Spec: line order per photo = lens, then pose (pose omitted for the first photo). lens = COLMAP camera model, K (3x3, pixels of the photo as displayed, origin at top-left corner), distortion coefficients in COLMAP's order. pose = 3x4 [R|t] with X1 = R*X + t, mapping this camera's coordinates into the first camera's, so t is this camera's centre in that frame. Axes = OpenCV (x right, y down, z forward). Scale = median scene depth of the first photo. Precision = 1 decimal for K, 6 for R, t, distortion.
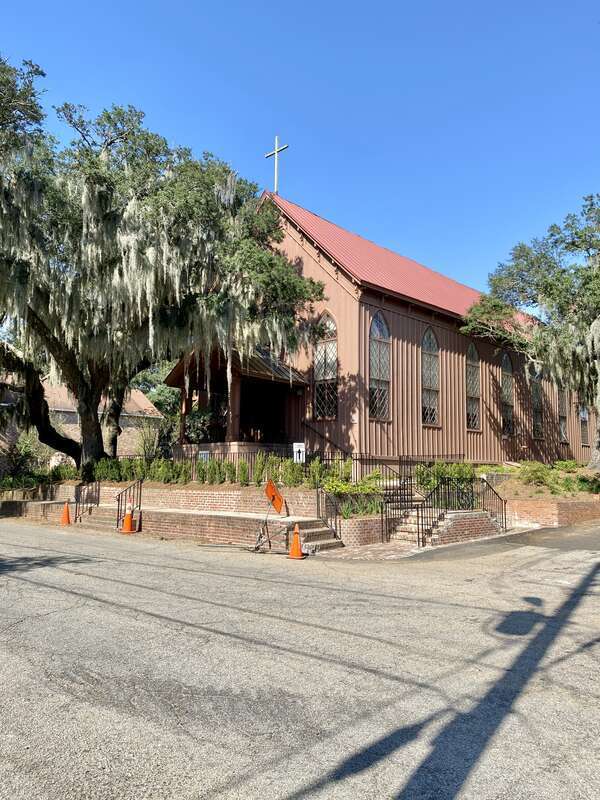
lens RADIAL K [[607.0, 0, 311.6], [0, 607.0, 383.1], [0, 0, 1]] dist [0.061438, -0.154170]
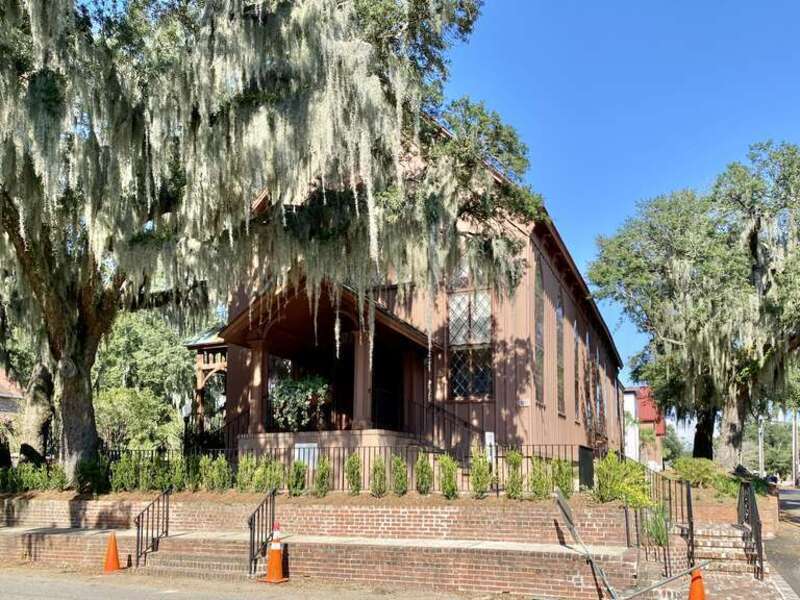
lens RADIAL K [[675.1, 0, 402.0], [0, 675.1, 420.5], [0, 0, 1]] dist [0.011447, 0.010262]
pose [[0.938291, 0.019244, 0.345310, -0.372765], [-0.043827, 0.997017, 0.063526, 0.041557], [-0.343058, -0.074740, 0.936336, 0.332456]]
